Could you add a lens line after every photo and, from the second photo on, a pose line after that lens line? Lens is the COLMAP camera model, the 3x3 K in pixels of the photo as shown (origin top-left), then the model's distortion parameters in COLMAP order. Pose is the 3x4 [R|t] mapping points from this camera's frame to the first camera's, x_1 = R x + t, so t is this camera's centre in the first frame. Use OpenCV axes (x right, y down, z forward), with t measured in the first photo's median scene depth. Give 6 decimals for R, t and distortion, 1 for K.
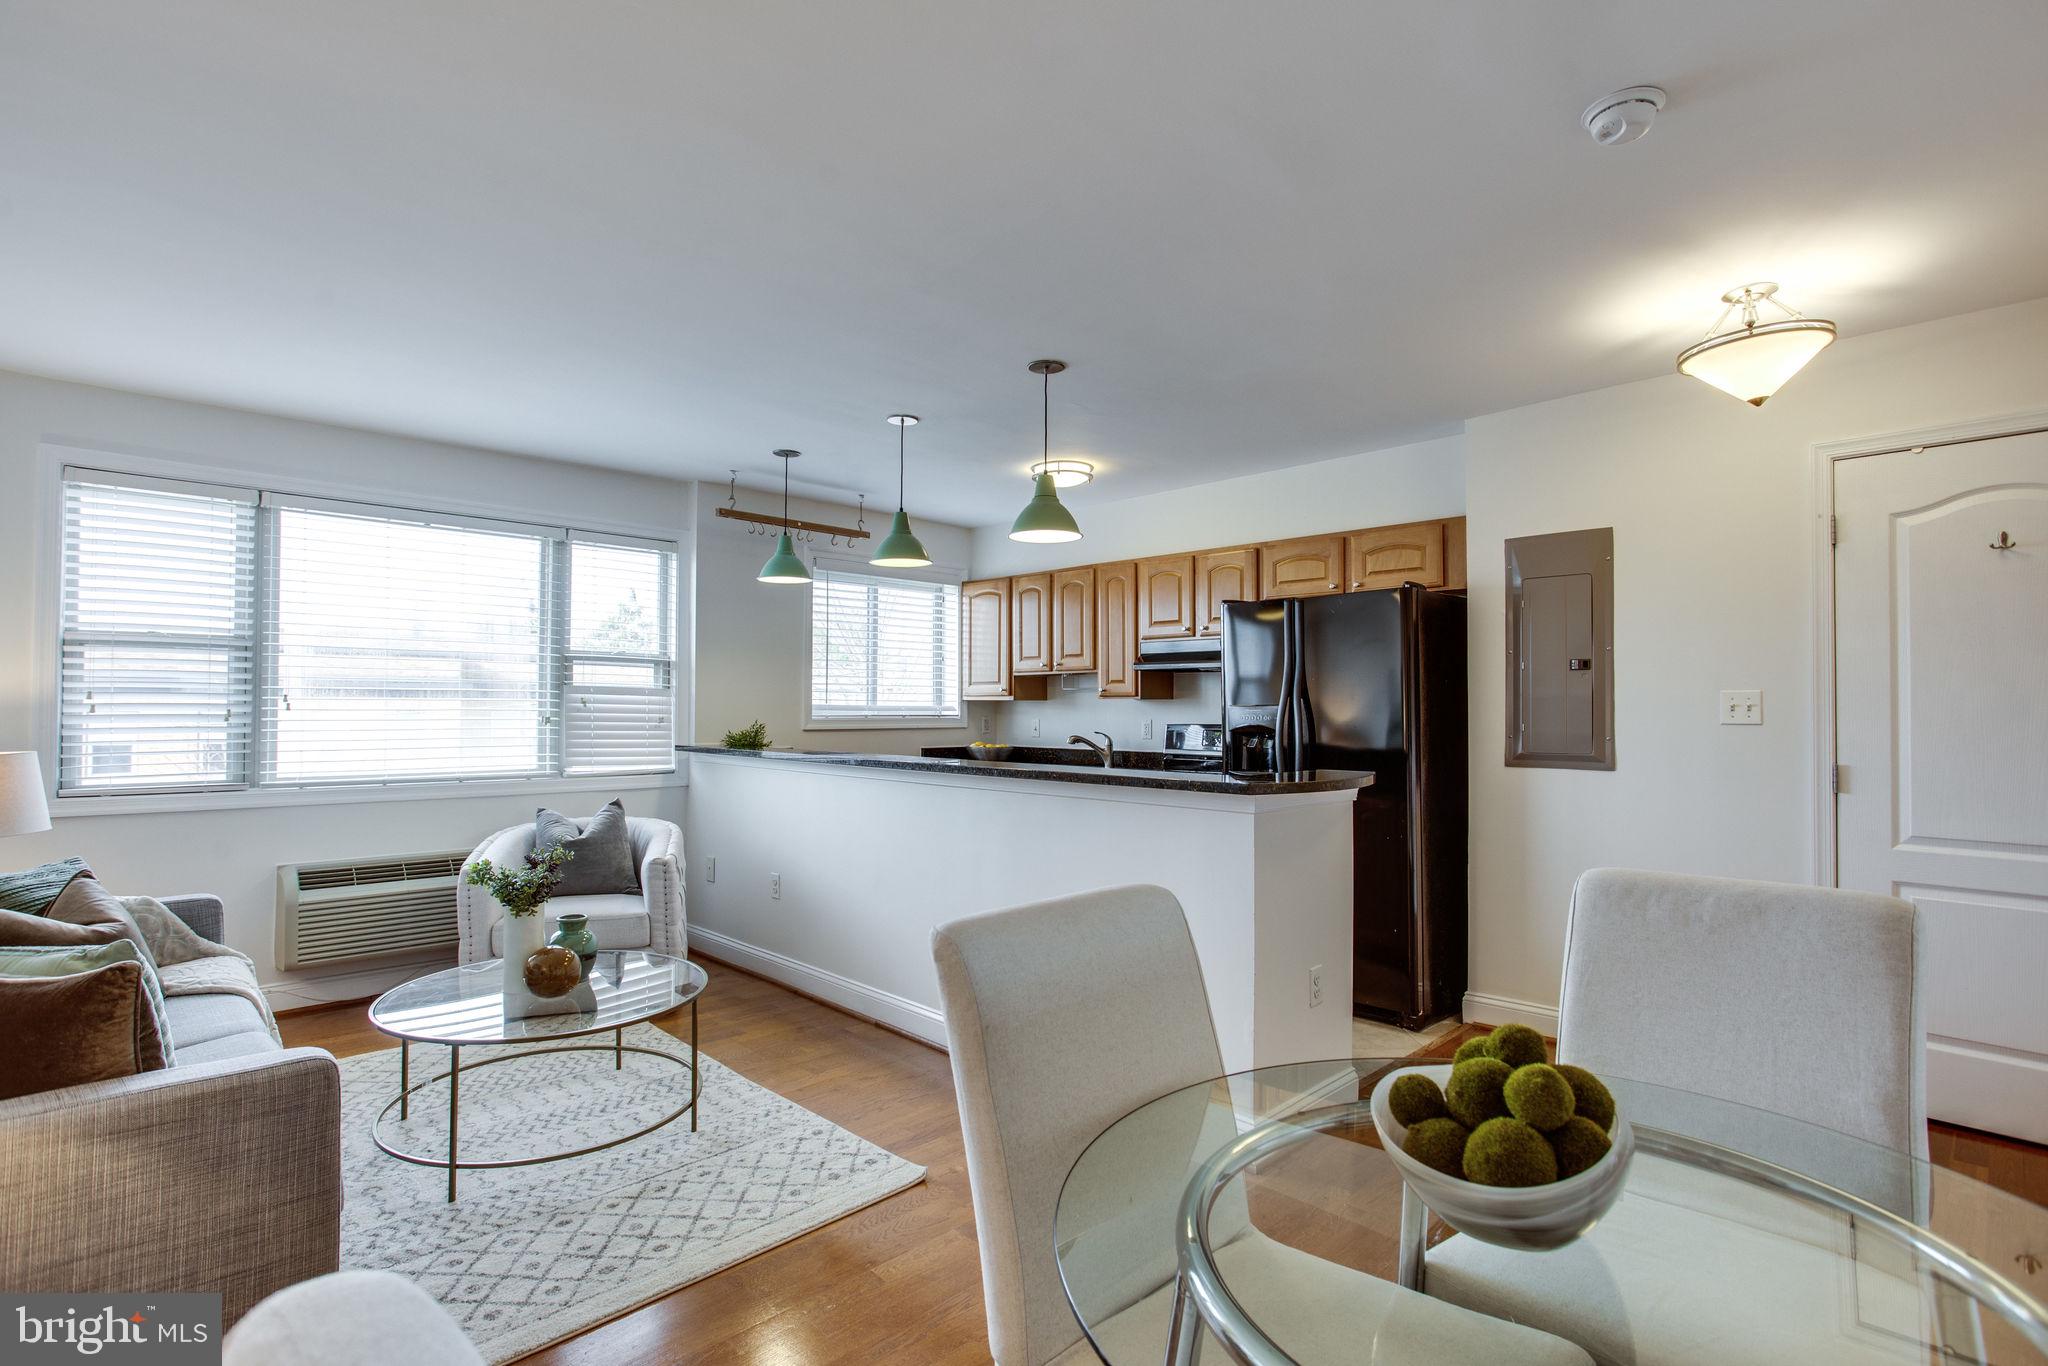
lens RADIAL K [[993.3, 0, 1044.6], [0, 993.3, 695.7], [0, 0, 1]] dist [-0.044691, 0.021395]
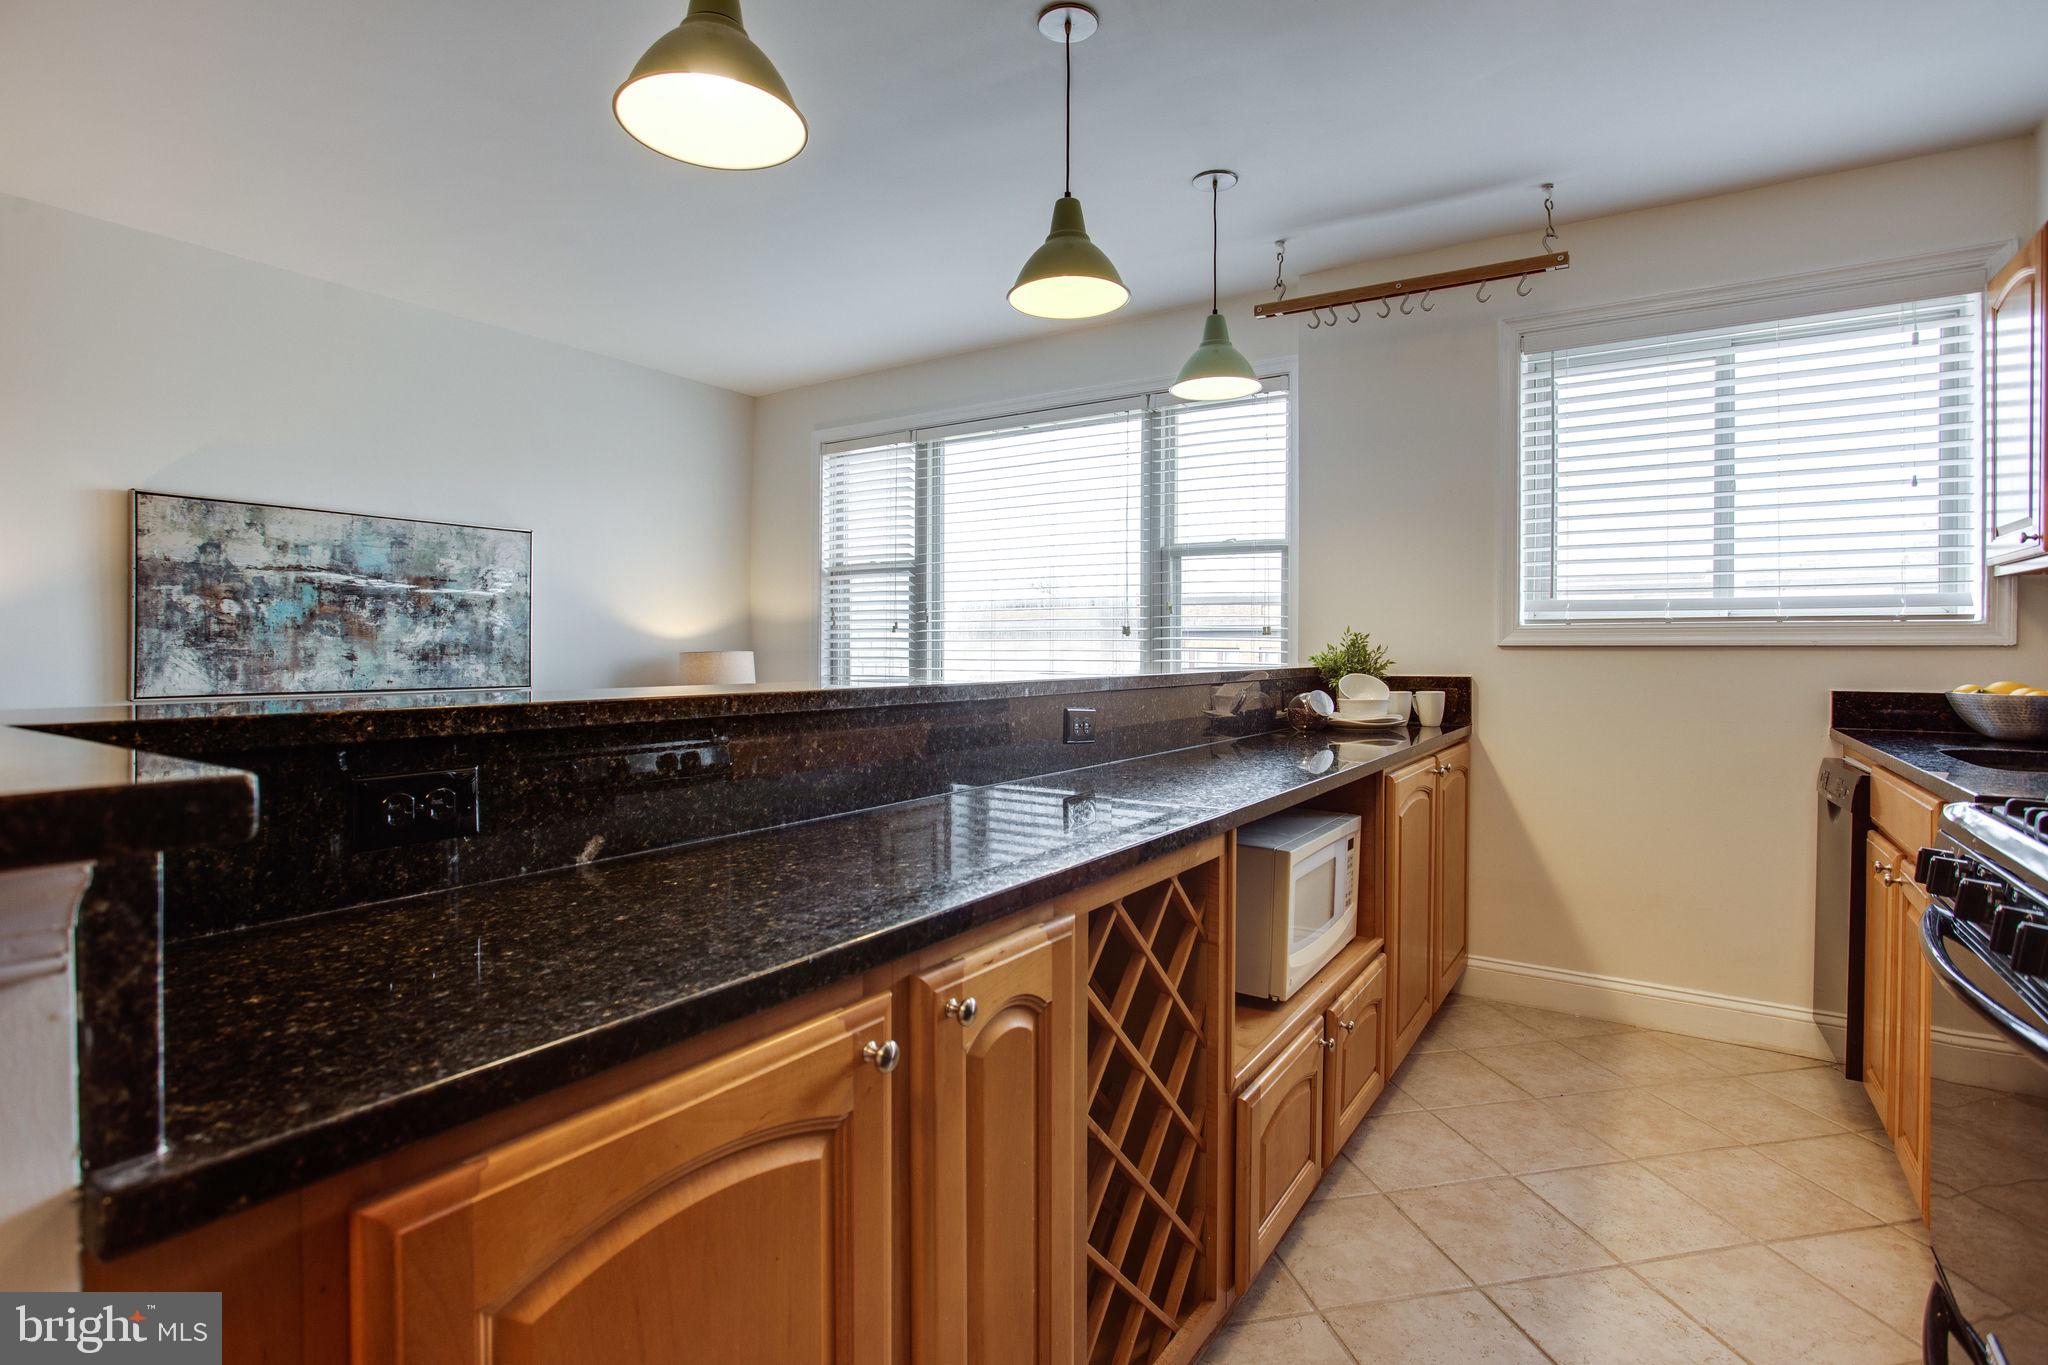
lens RADIAL K [[993.3, 0, 1033.1], [0, 993.3, 649.4], [0, 0, 1]] dist [-0.044691, 0.021395]
pose [[0.199328, -0.003049, -0.979928, 0.321592], [0.012315, 0.999924, -0.000606, 0.043145], [0.979855, -0.011948, 0.199351, 0.795445]]
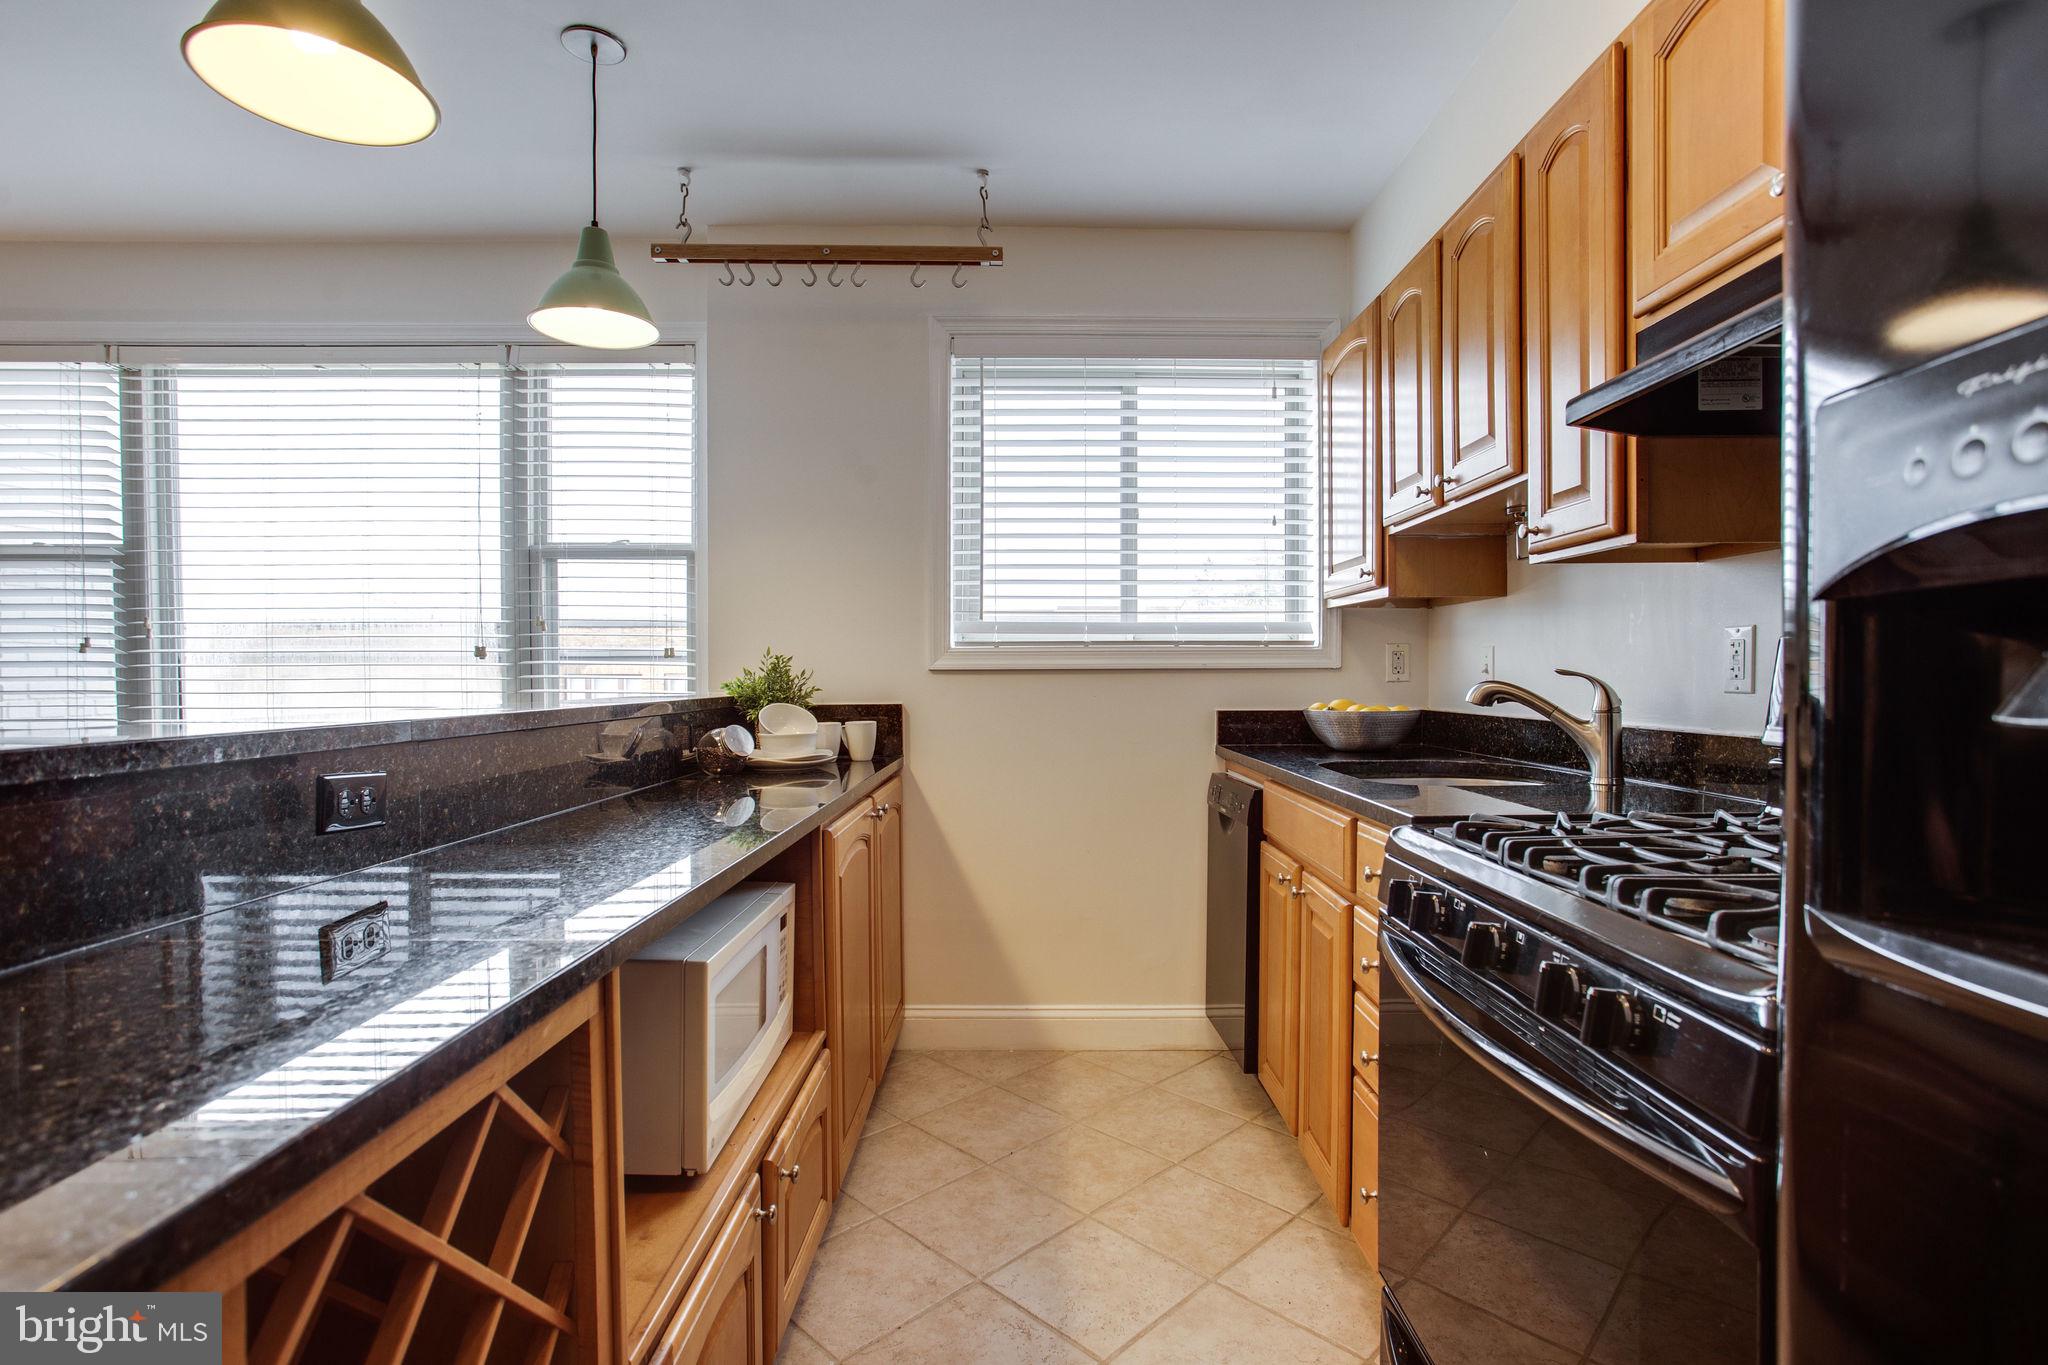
lens RADIAL K [[993.3, 0, 1044.5], [0, 993.3, 702.7], [0, 0, 1]] dist [-0.044691, 0.021395]
pose [[0.712220, 0.013548, -0.701825, 0.212540], [0.016184, 0.999231, 0.035713, 0.043805], [0.701769, -0.036794, 0.711453, 0.847557]]
